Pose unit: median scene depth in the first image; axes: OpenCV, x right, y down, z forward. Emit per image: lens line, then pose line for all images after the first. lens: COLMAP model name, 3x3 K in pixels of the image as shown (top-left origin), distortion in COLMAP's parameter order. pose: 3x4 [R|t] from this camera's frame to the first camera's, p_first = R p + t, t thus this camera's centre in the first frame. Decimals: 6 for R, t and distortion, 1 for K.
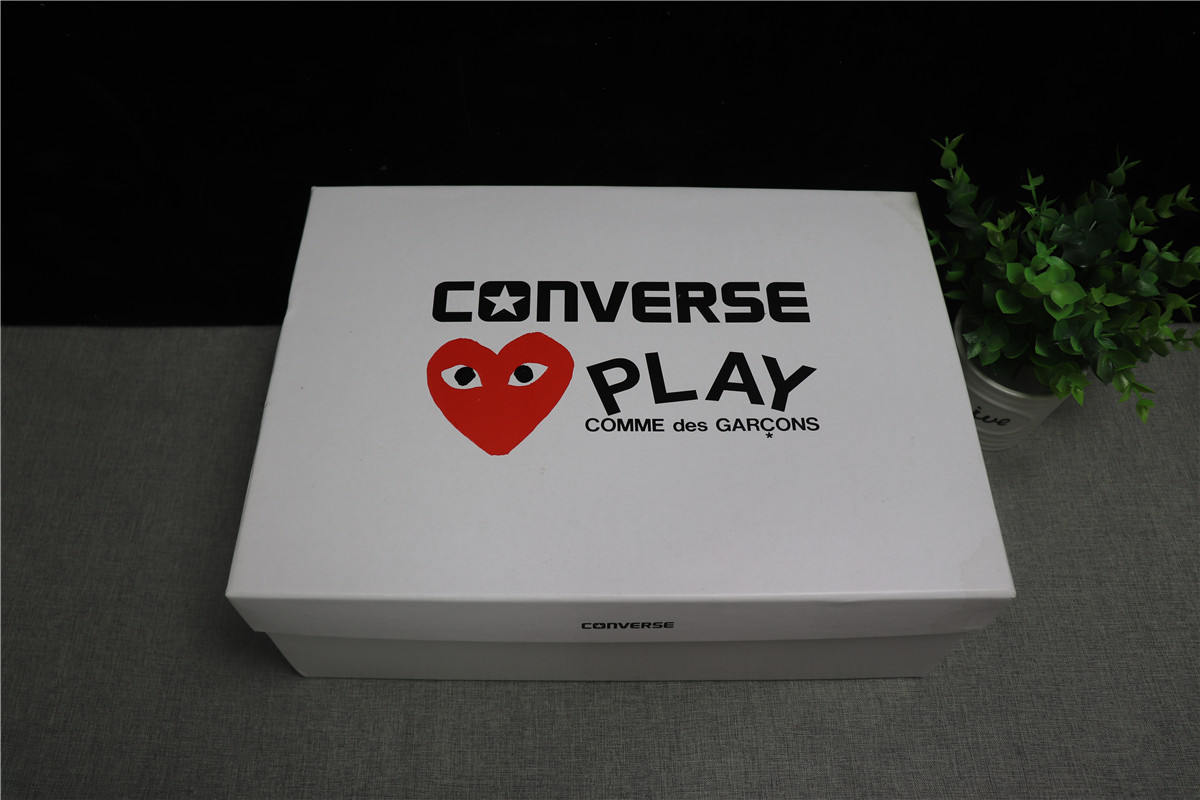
lens RADIAL K [[975.0, 0, 604.6], [0, 975.0, 397.6], [0, 0, 1]] dist [-0.177951, 0.120911]
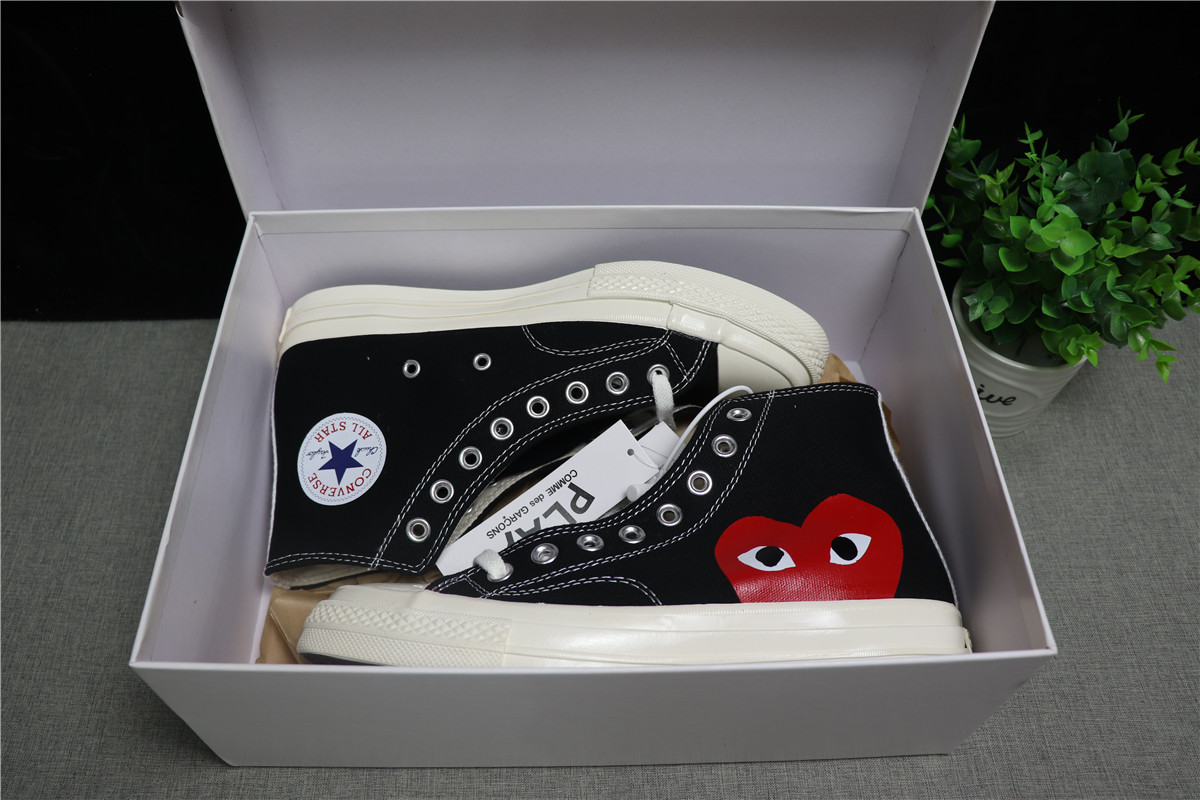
lens RADIAL K [[975.0, 0, 604.7], [0, 975.0, 399.1], [0, 0, 1]] dist [-0.177951, 0.120911]
pose [[0.999854, -0.011512, 0.012649, 0.015029], [0.012325, 0.997734, -0.066144, 0.088402], [-0.011859, 0.066290, 0.997730, 0.088393]]
